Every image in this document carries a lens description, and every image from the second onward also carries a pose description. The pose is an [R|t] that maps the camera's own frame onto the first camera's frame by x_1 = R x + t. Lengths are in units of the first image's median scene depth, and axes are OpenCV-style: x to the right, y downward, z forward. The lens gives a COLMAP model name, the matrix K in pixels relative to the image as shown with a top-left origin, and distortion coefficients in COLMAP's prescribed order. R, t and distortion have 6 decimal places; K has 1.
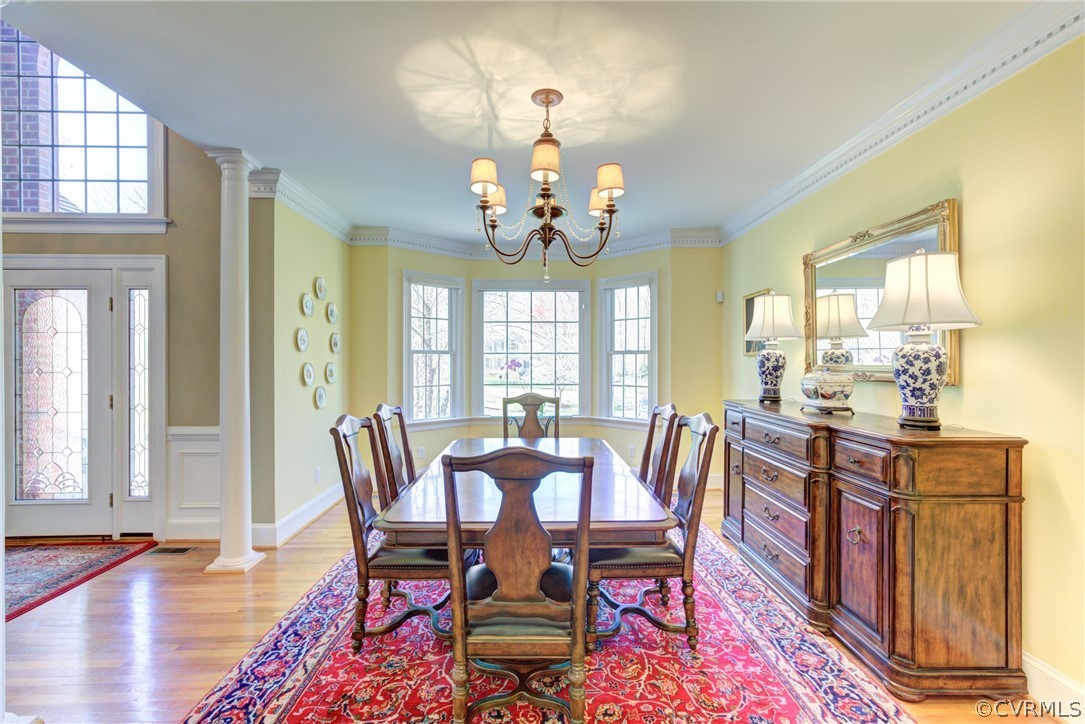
lens RADIAL K [[493.2, 0, 545.2], [0, 493.2, 356.6], [0, 0, 1]] dist [-0.028474, 0.014568]
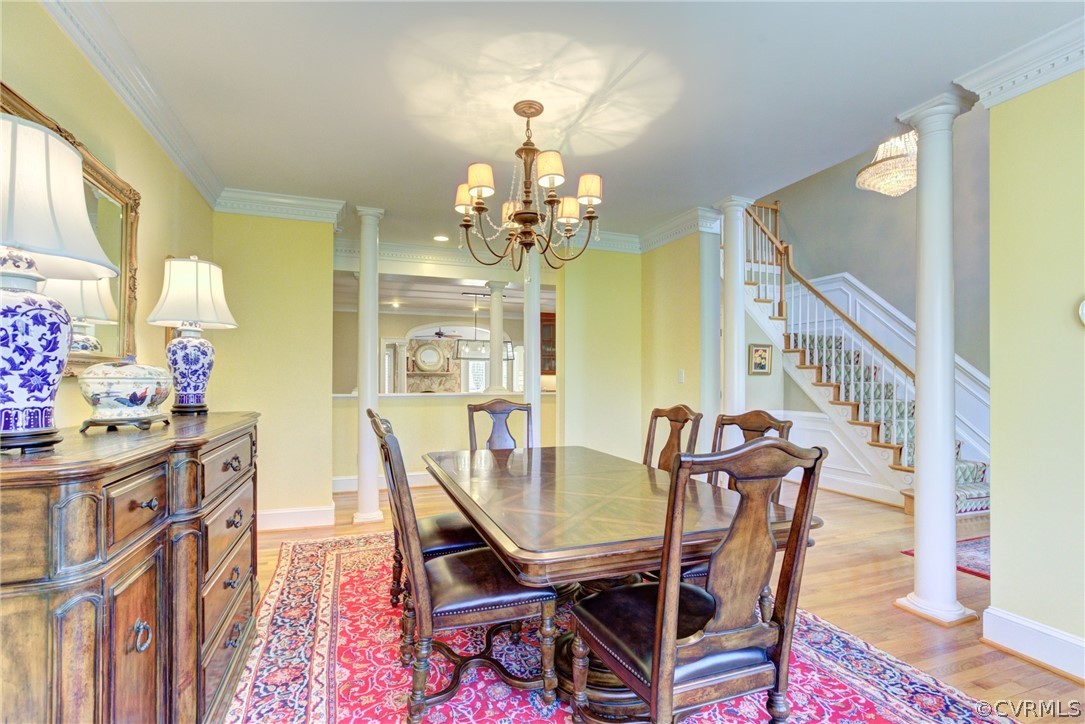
lens RADIAL K [[493.2, 0, 536.2], [0, 493.2, 383.1], [0, 0, 1]] dist [-0.028474, 0.014568]
pose [[-0.947627, -0.001521, -0.319375, 0.327318], [-0.002939, 0.999988, 0.003957, 0.060266], [0.319365, 0.004688, -0.947620, 2.023217]]
